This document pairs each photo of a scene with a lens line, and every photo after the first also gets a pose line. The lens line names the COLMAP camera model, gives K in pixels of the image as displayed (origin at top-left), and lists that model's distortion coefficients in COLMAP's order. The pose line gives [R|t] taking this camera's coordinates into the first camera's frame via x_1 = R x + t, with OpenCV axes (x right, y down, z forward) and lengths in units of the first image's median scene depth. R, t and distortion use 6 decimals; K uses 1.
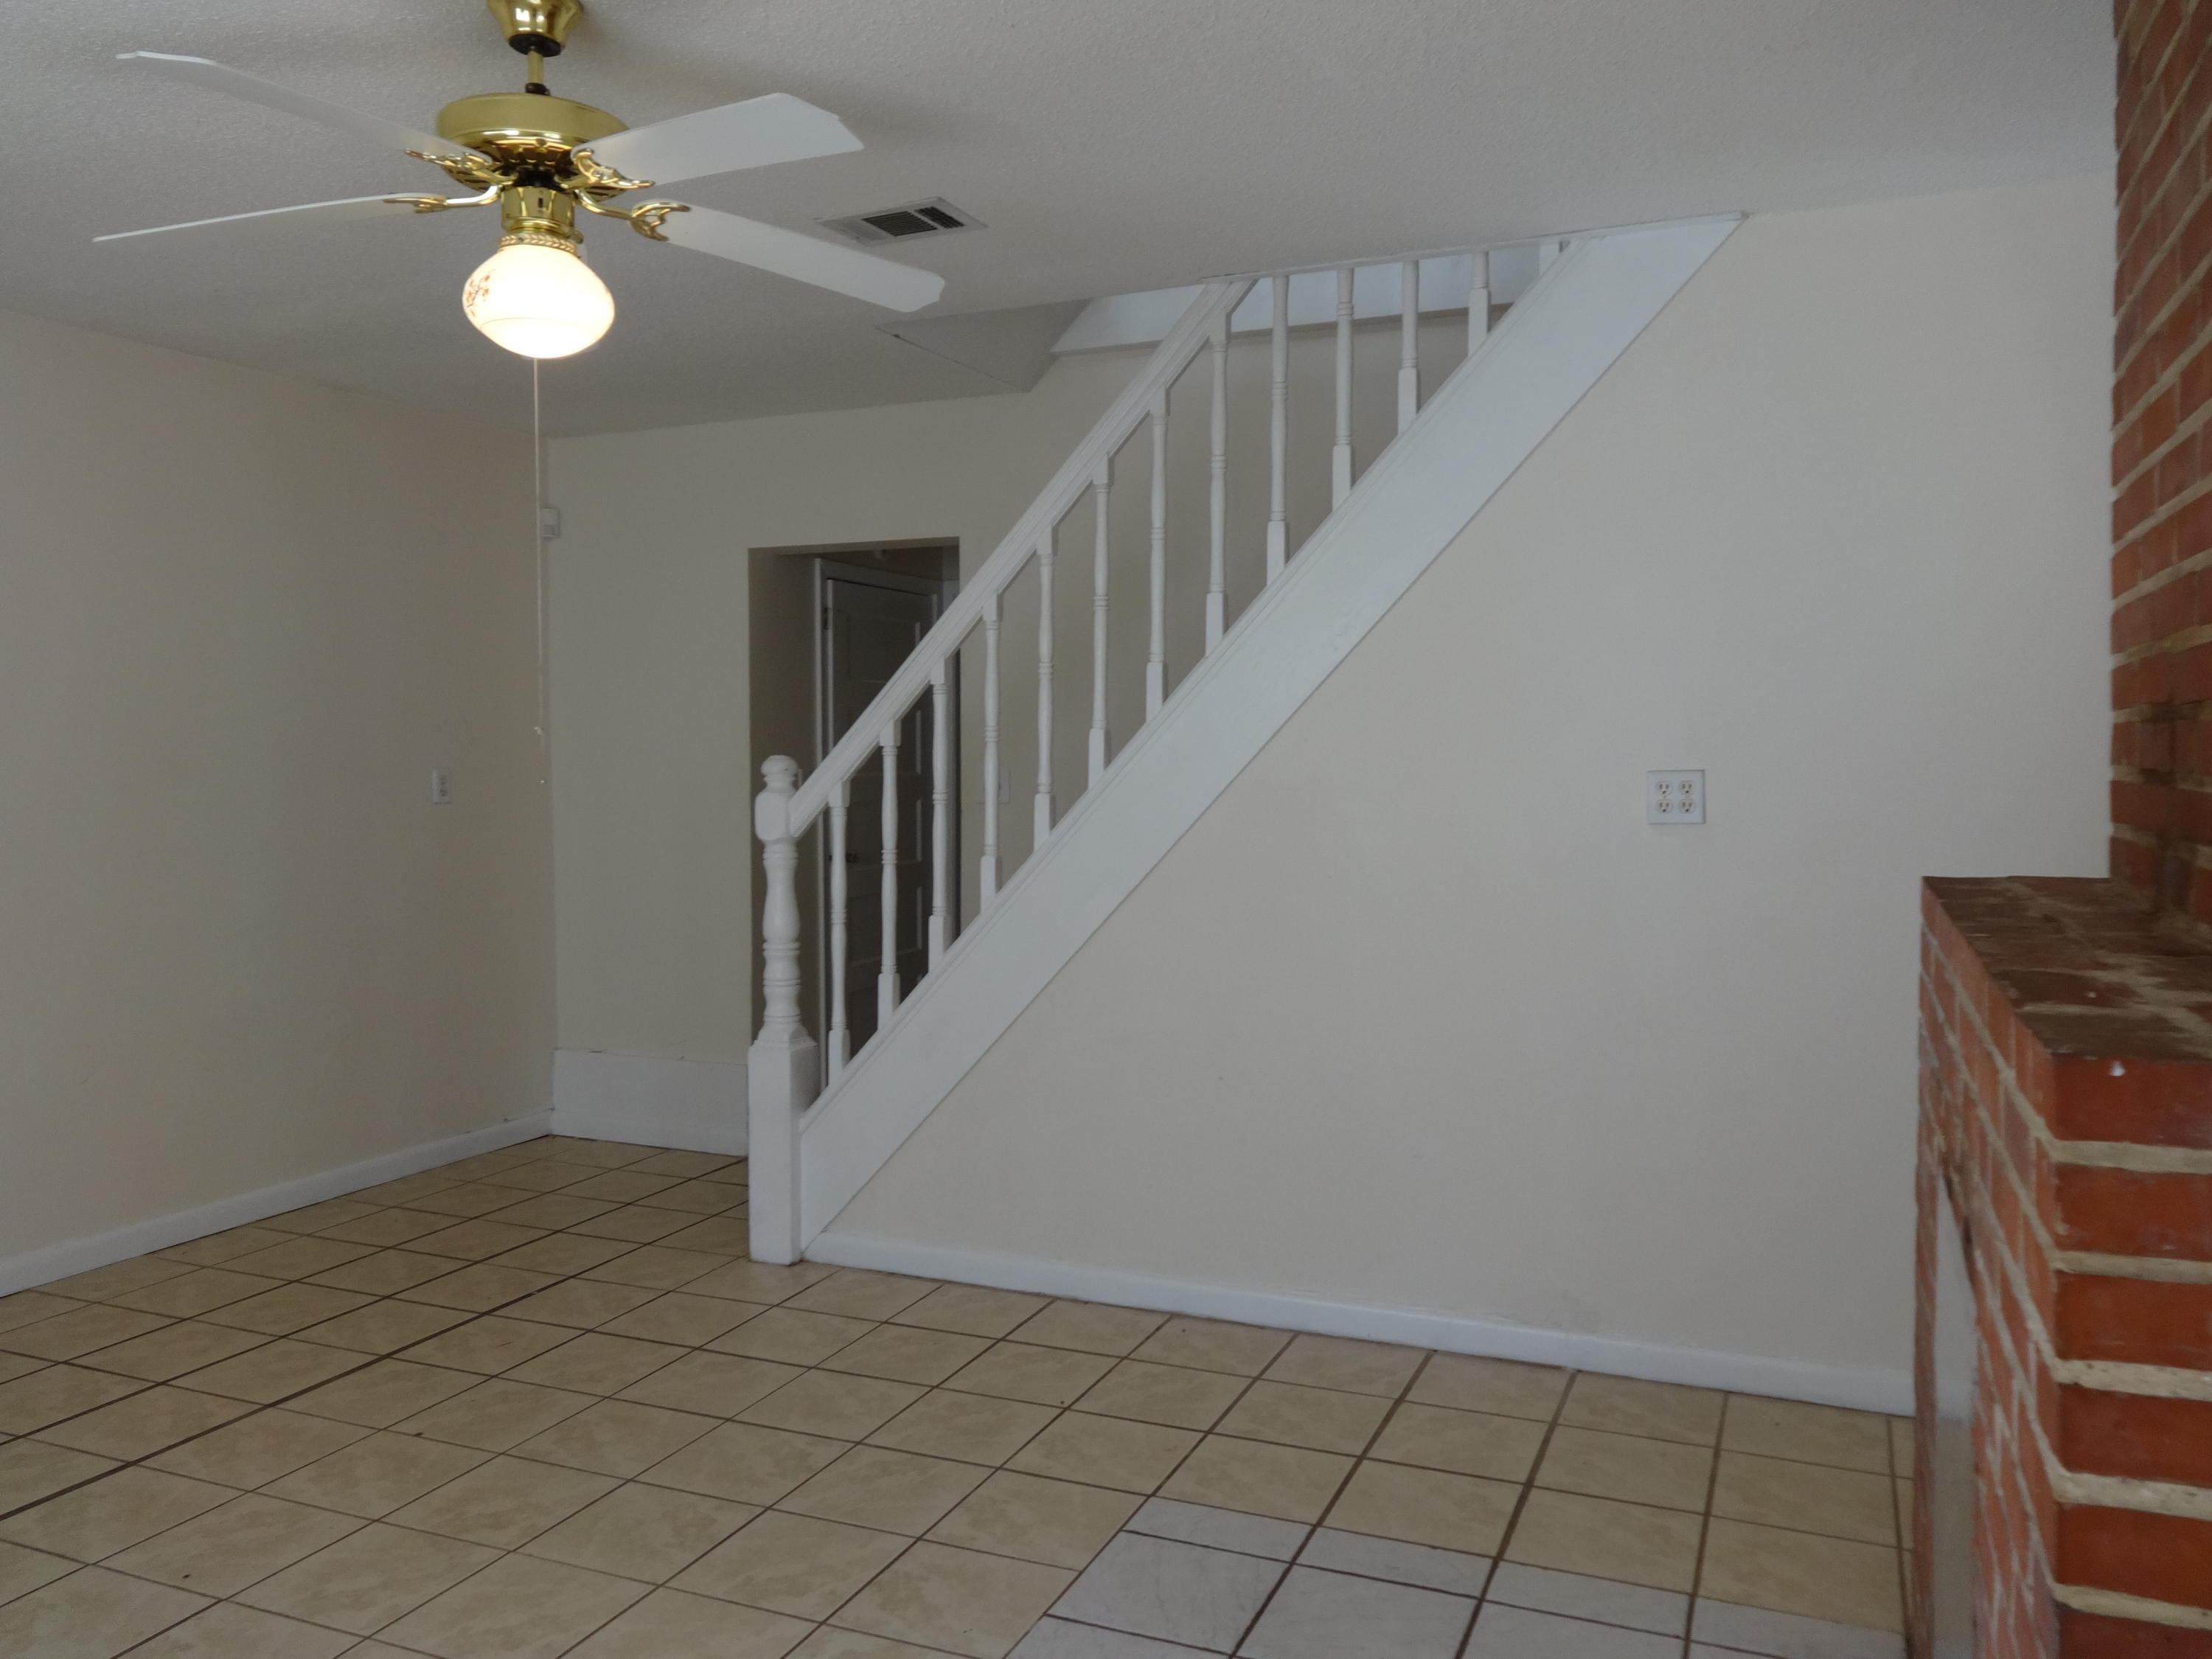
lens RADIAL K [[1662.3, 0, 1103.3], [0, 1662.3, 825.3], [0, 0, 1]] dist [-0.000322, 0.002521]
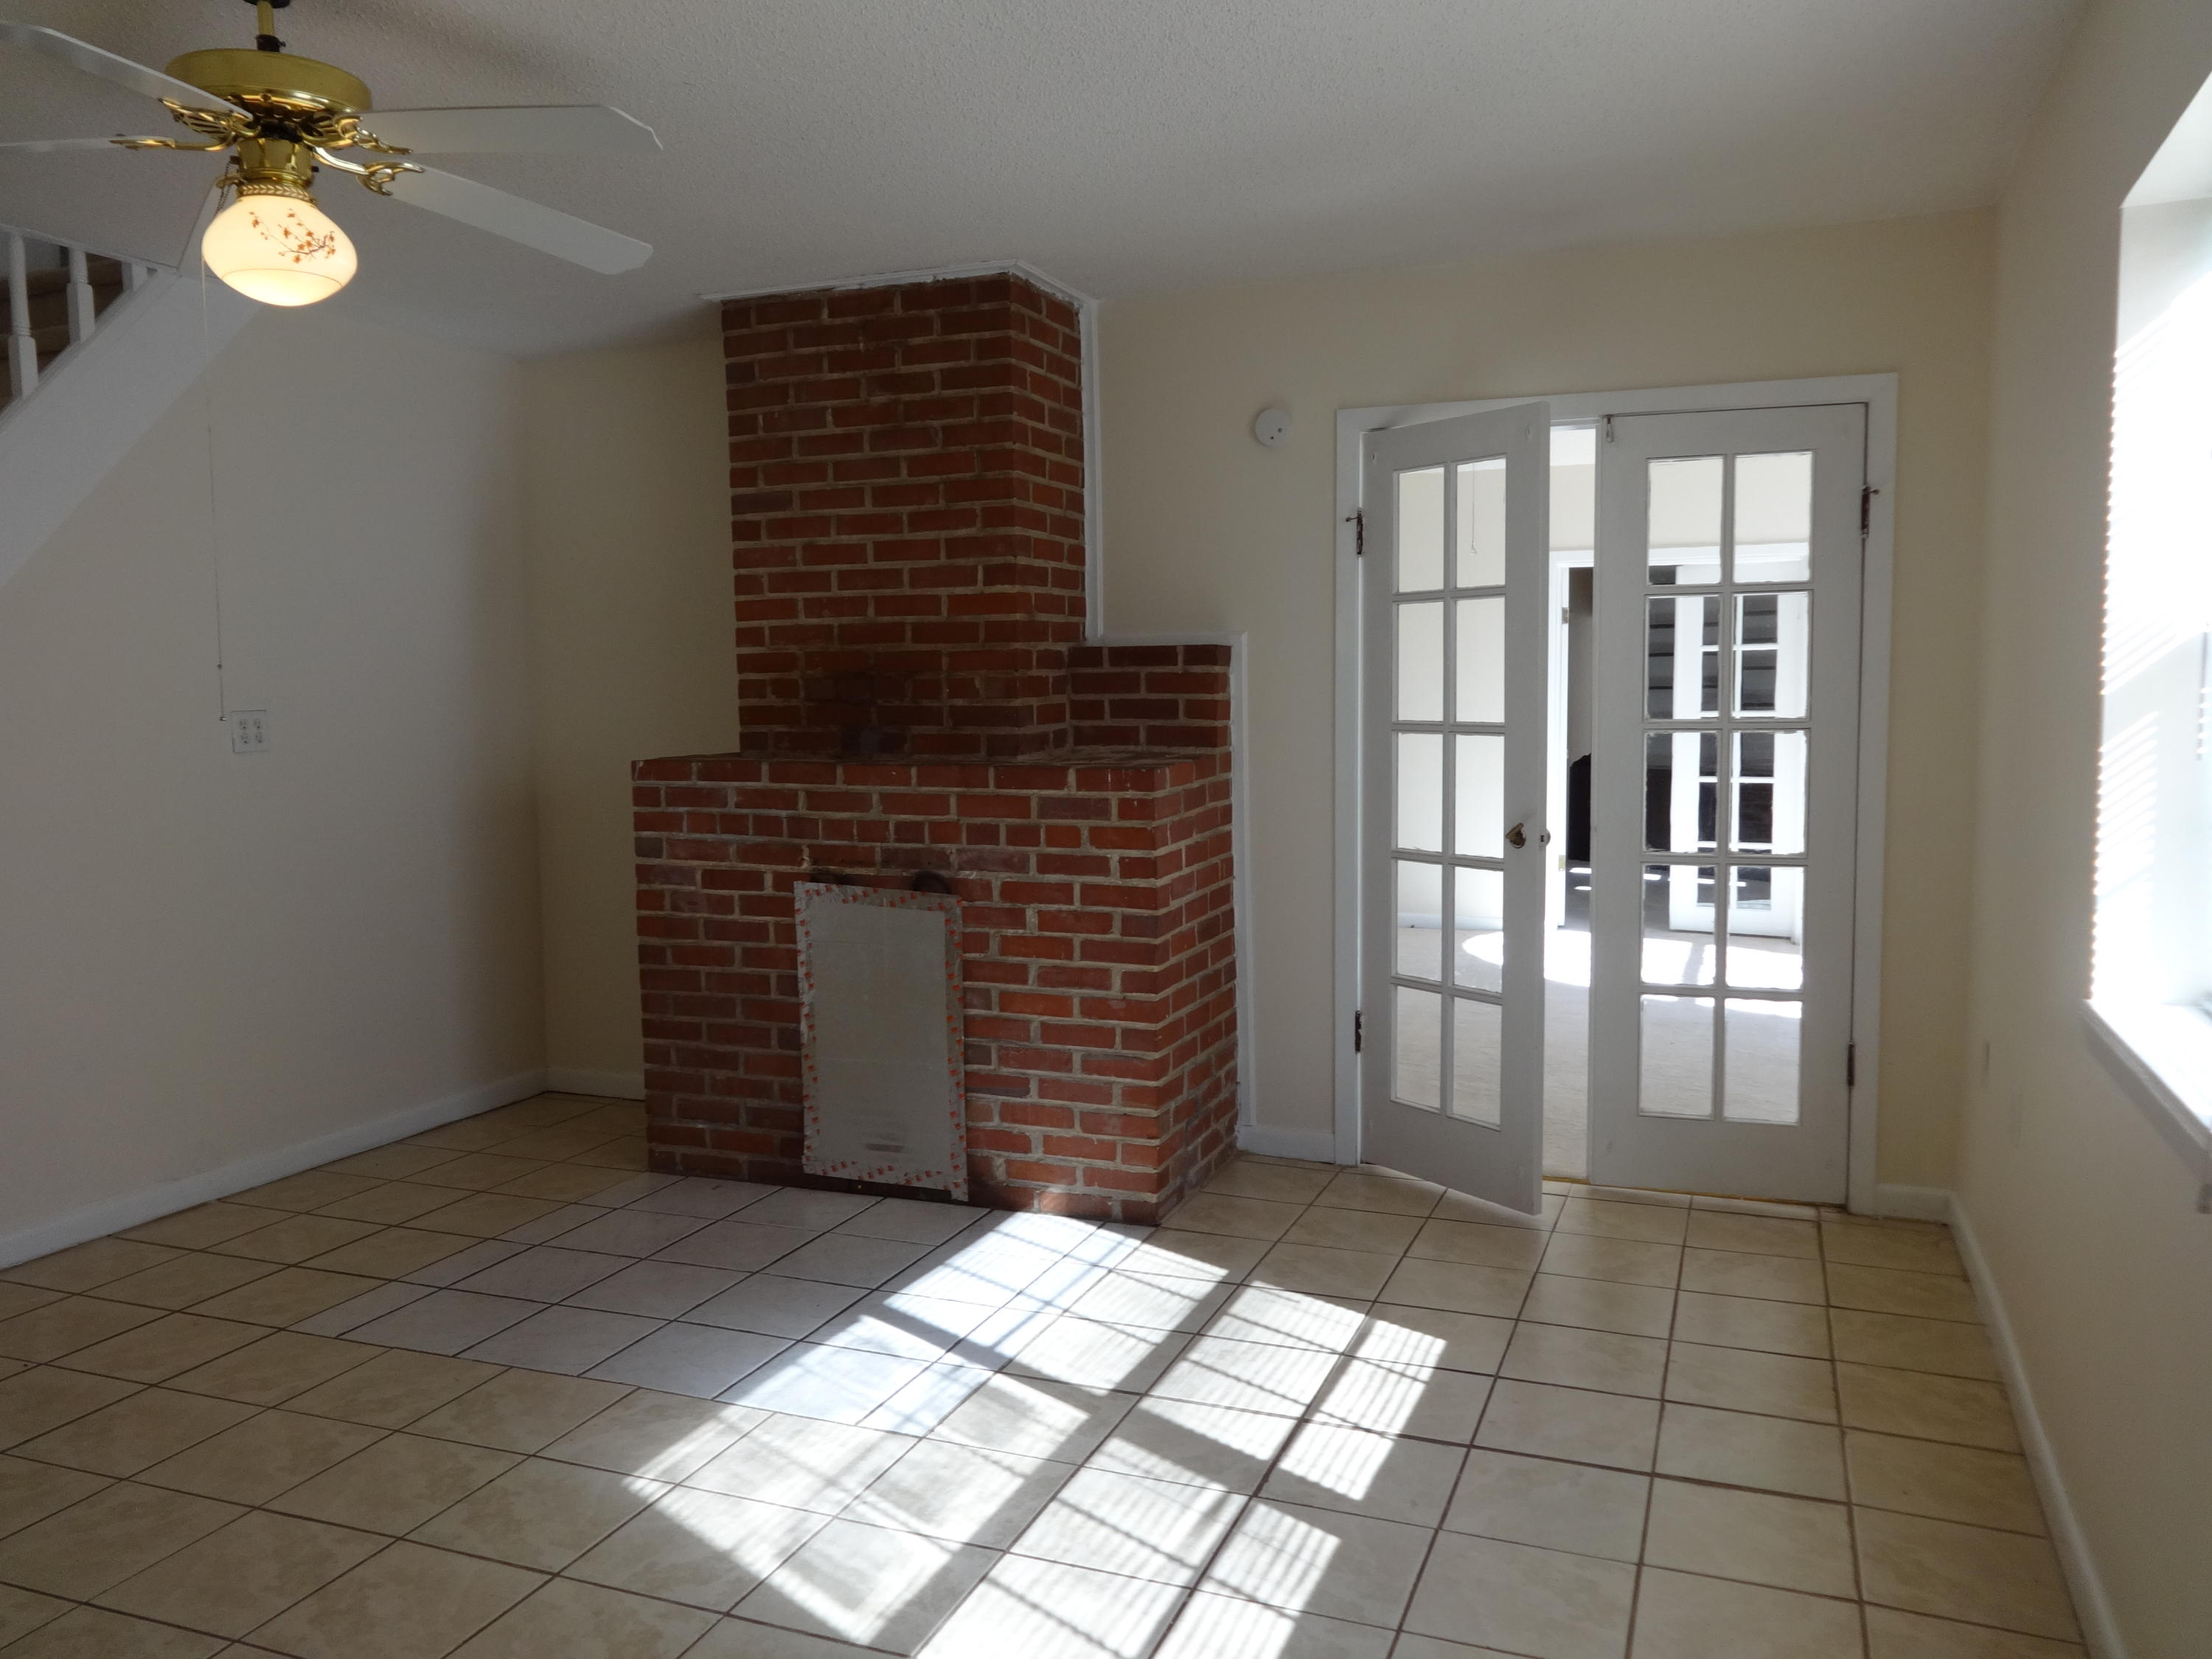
lens RADIAL K [[1660.0, 0, 1108.5], [0, 1660.0, 823.8], [0, 0, 1]] dist [0.000431, -0.001826]
pose [[-0.030296, -0.073313, 0.996849, -0.912583], [0.052800, 0.995797, 0.074840, -0.006633], [-0.998145, 0.054901, -0.026298, 0.347803]]
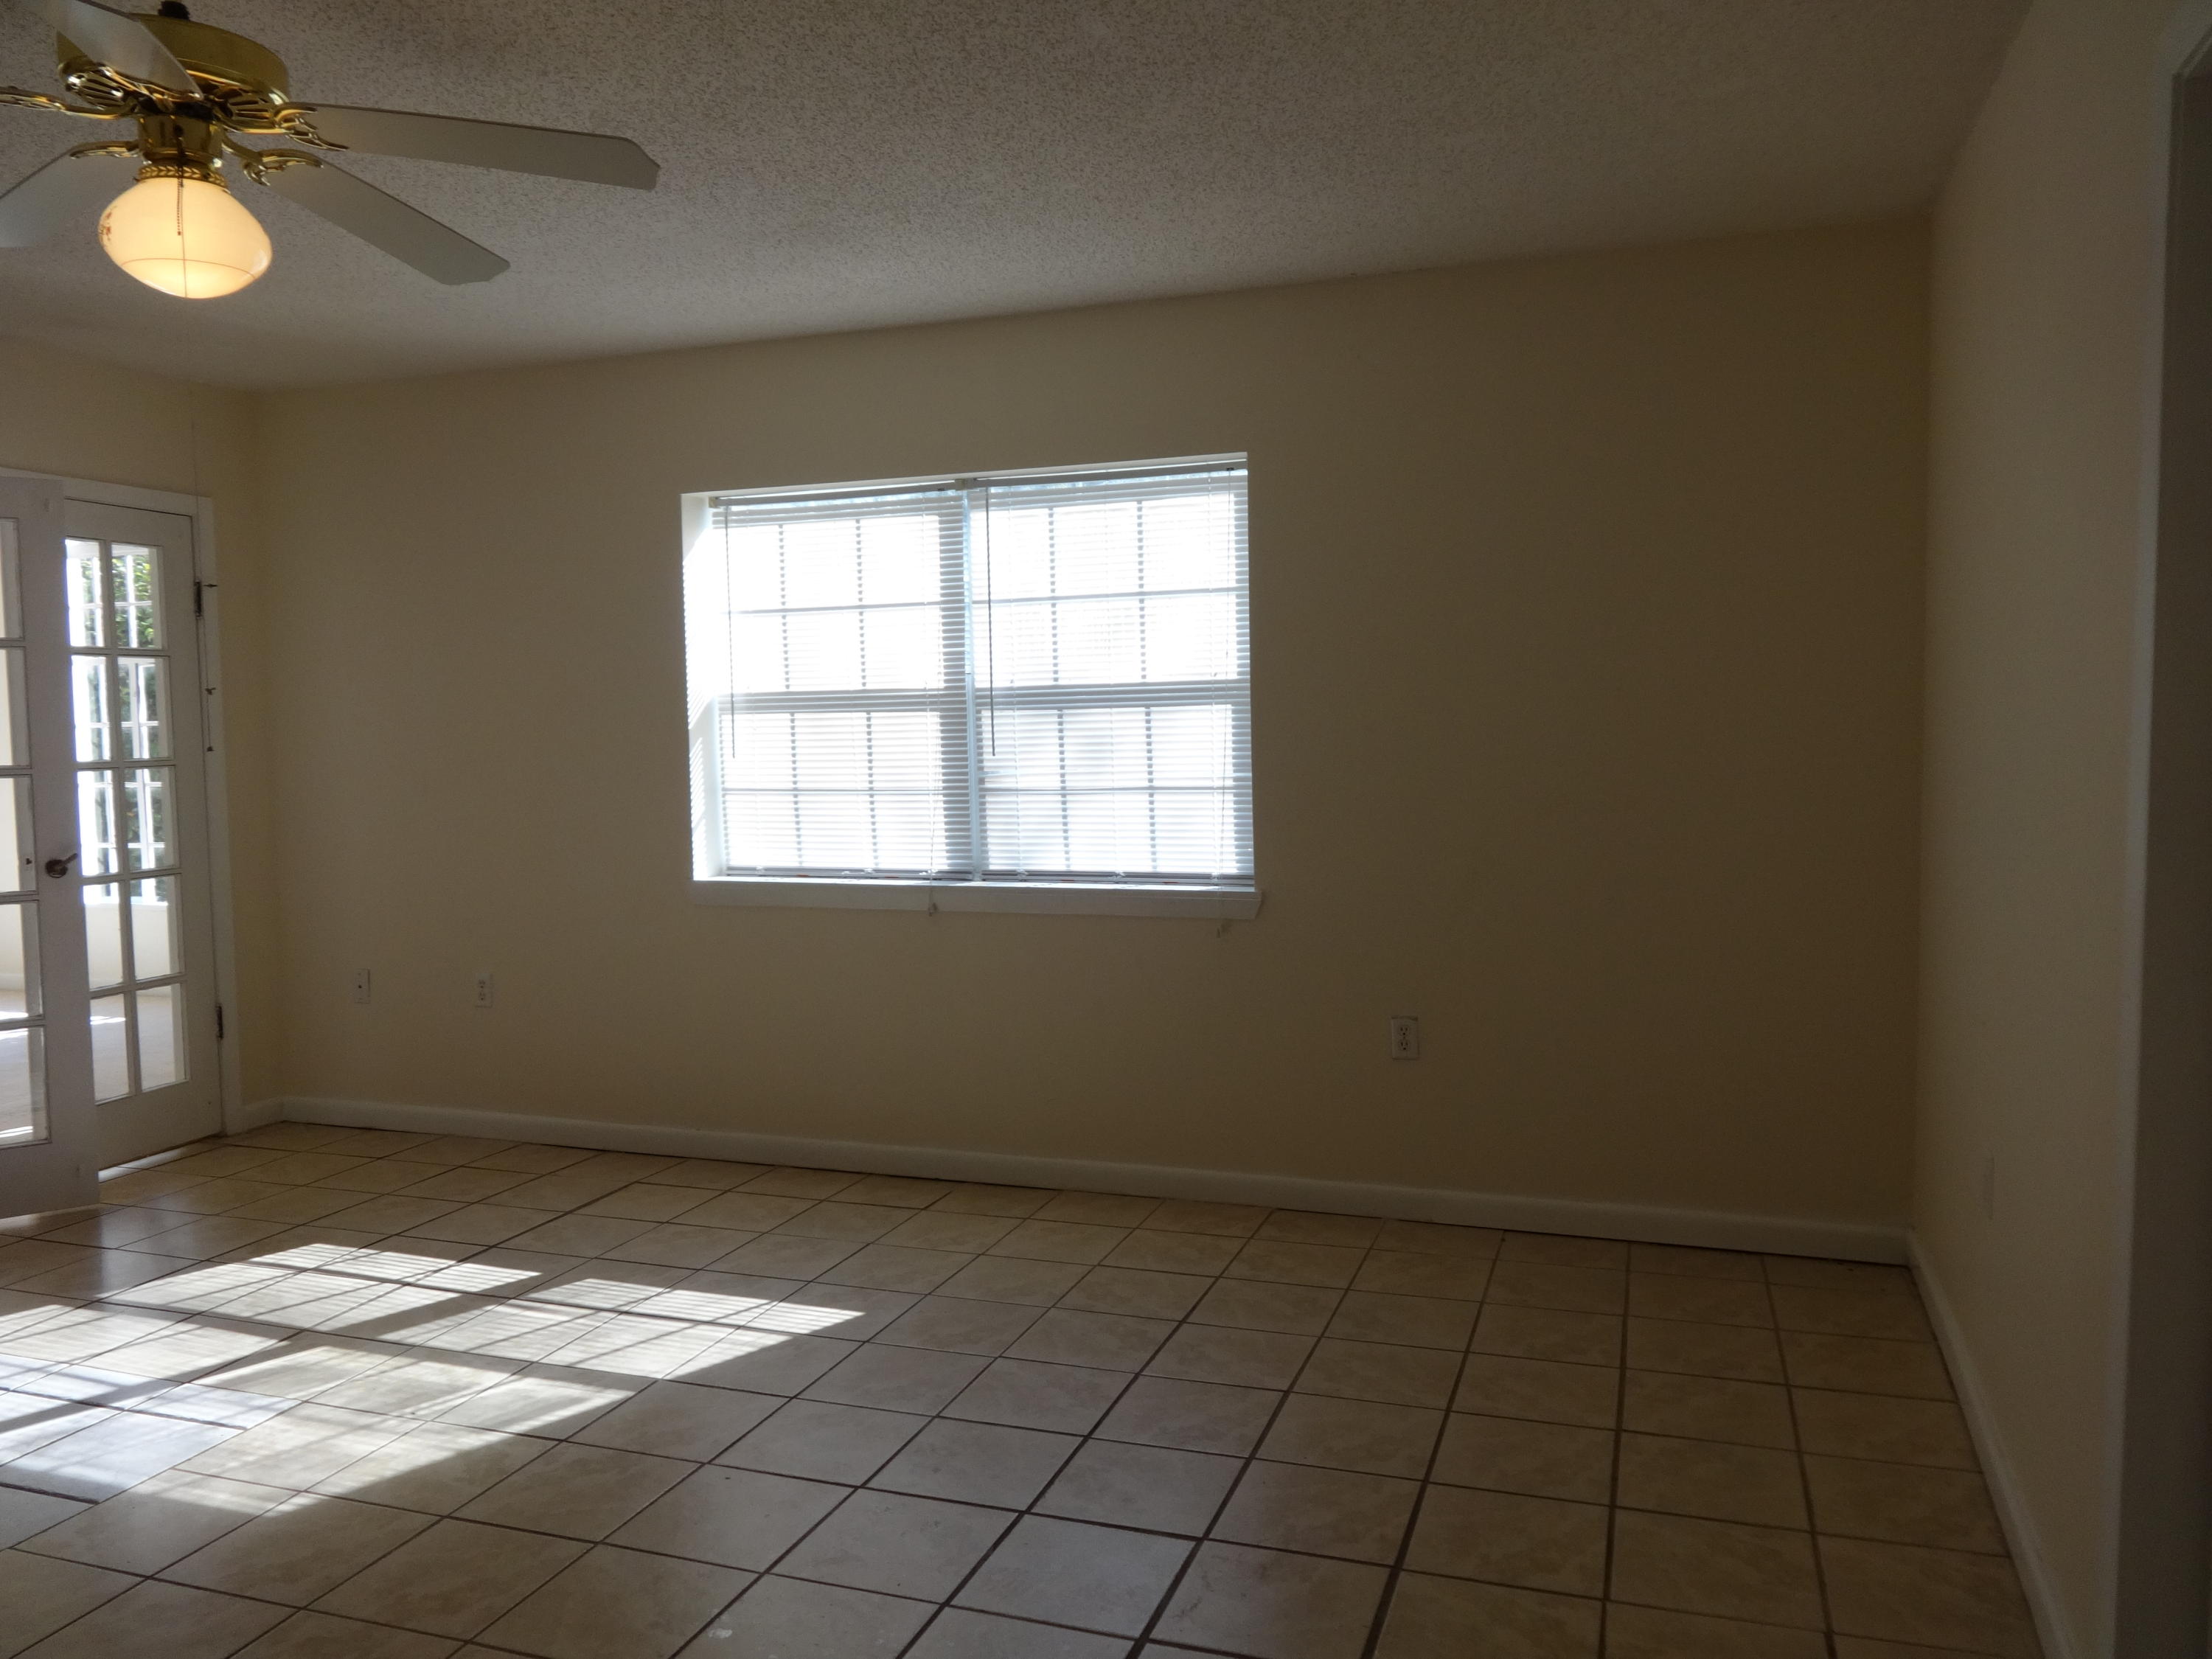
lens RADIAL K [[1662.3, 0, 1103.3], [0, 1662.3, 825.3], [0, 0, 1]] dist [-0.000322, 0.002521]
pose [[-0.997604, 0.024392, -0.064741, -0.508876], [0.017335, 0.994065, 0.107395, -0.049359], [0.066977, 0.106016, -0.992106, 1.305038]]
